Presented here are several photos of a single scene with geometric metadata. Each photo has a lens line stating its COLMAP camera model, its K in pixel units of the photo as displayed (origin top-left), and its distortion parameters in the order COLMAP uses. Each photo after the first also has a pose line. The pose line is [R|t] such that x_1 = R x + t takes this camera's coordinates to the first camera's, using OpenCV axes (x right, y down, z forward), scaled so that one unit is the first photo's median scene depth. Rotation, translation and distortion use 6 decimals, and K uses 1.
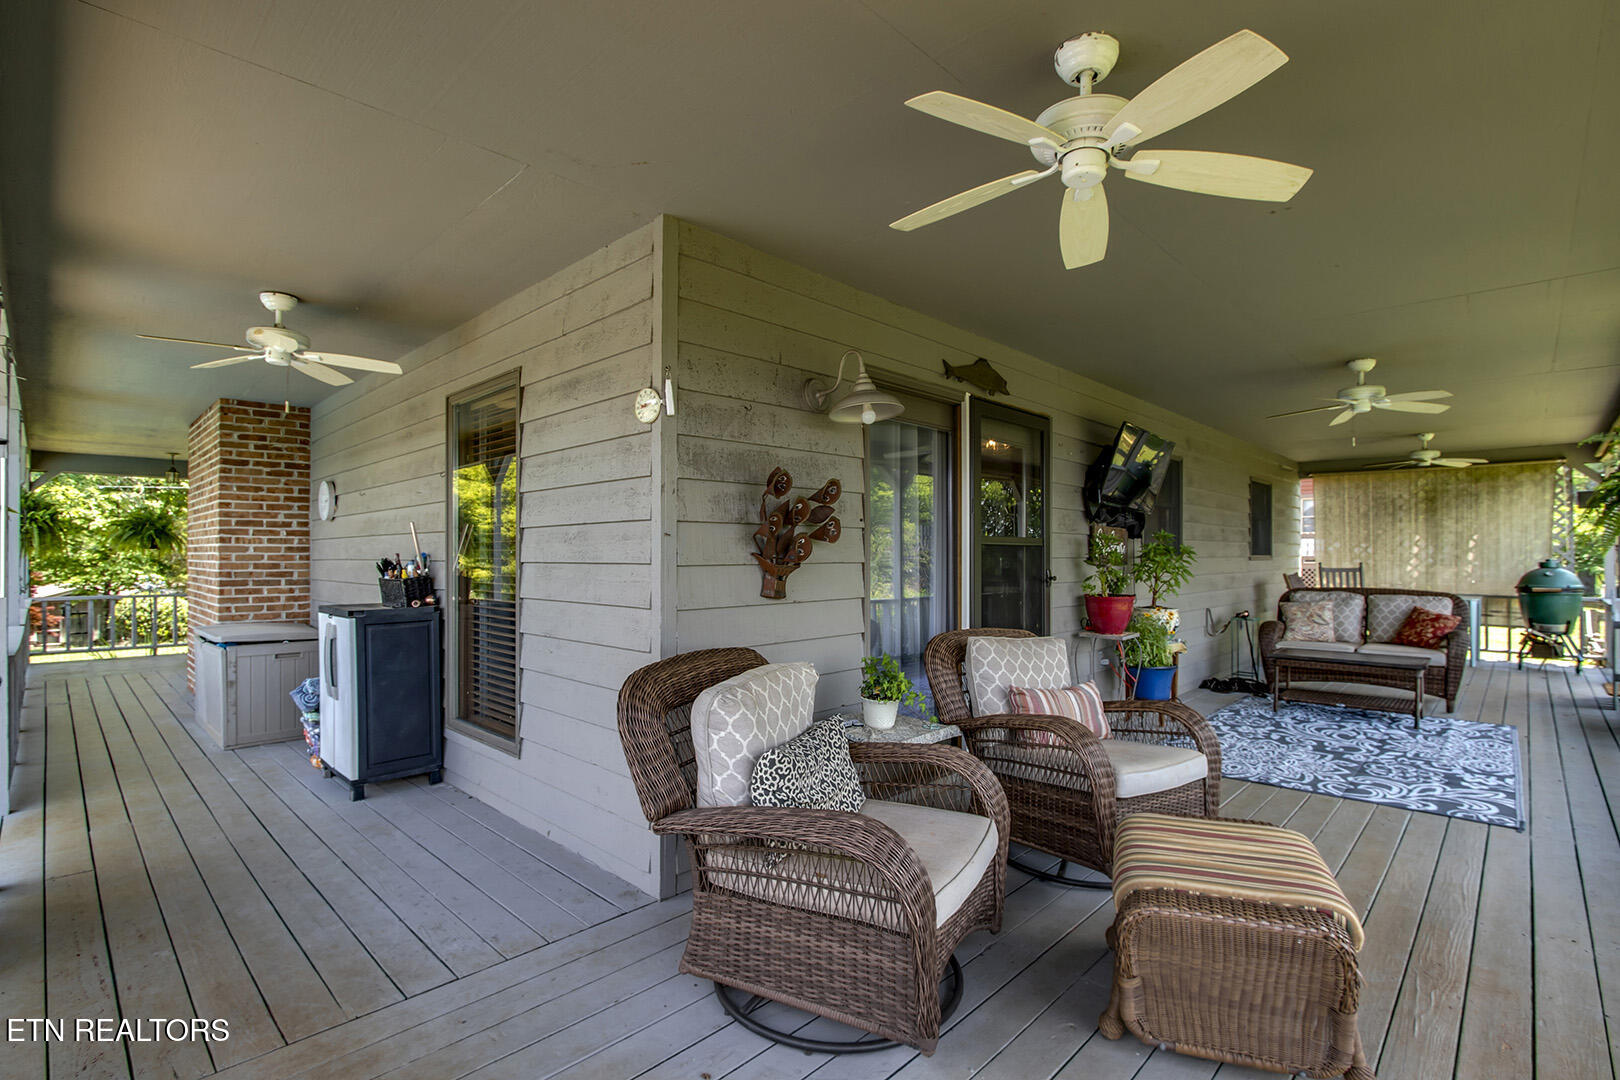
lens RADIAL K [[761.4, 0, 807.0], [0, 761.4, 551.9], [0, 0, 1]] dist [-0.003431, -0.000480]
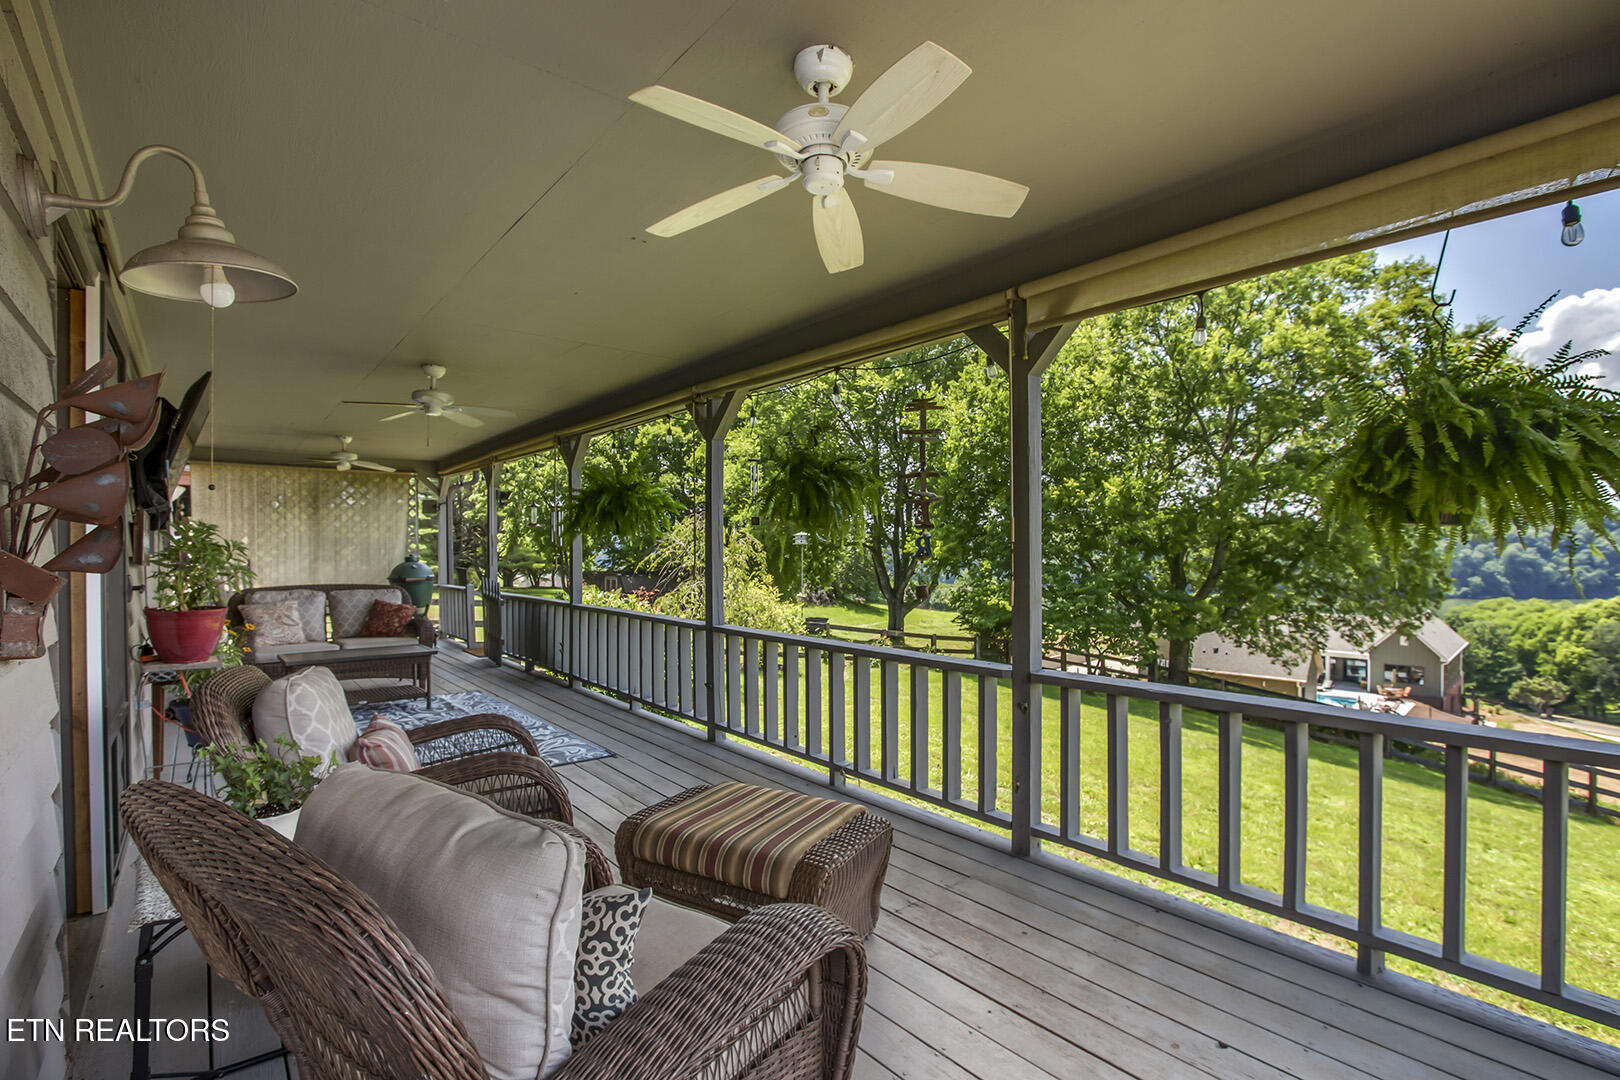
lens RADIAL K [[773.9, 0, 810.0], [0, 773.9, 540.0], [0, 0, 1]] dist [-0.001713, -0.000536]
pose [[0.142506, 0.009872, 0.989745, -0.190875], [0.001485, 0.999947, -0.010188, 0.000537], [-0.989793, 0.002922, 0.142484, 0.245313]]
